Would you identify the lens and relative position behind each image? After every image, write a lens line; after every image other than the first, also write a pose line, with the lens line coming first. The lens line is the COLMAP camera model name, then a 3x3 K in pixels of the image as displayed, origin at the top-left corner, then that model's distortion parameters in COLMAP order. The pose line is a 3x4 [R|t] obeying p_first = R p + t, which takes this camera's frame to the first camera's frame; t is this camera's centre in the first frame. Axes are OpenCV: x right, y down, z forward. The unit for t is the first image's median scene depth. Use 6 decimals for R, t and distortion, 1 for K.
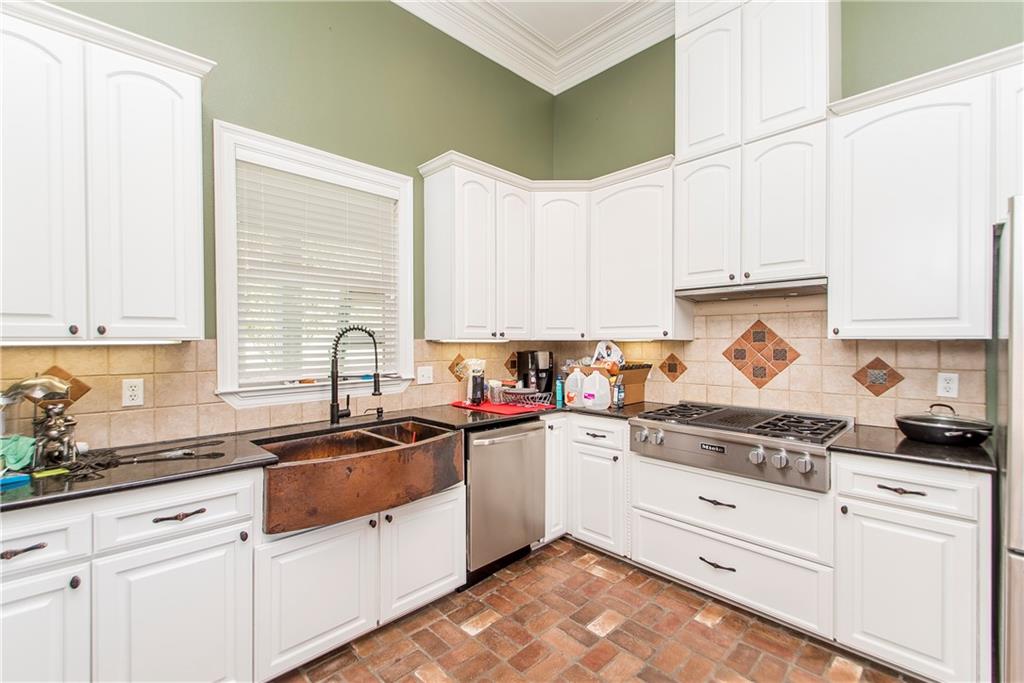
lens RADIAL K [[448.4, 0, 517.4], [0, 448.4, 345.4], [0, 0, 1]] dist [0.017176, -0.009985]
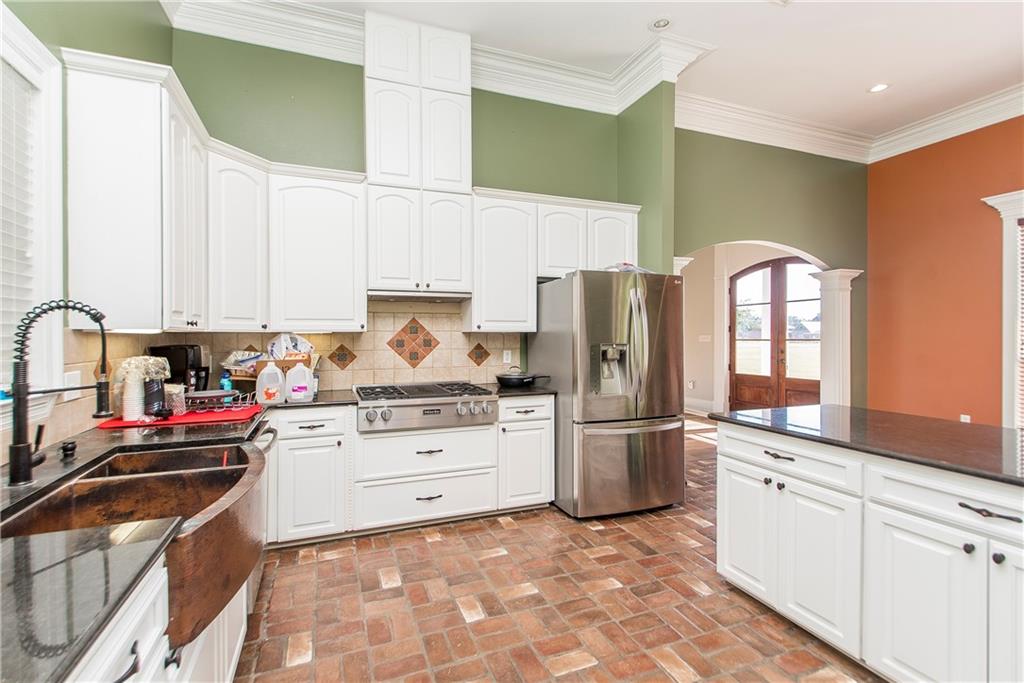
lens RADIAL K [[445.2, 0, 489.0], [0, 445.2, 339.4], [0, 0, 1]] dist [0.003911, -0.000436]
pose [[0.407924, -0.006916, 0.912990, -0.659589], [0.010620, 0.999940, 0.002829, 0.008179], [-0.912954, 0.008542, 0.407973, 0.270736]]
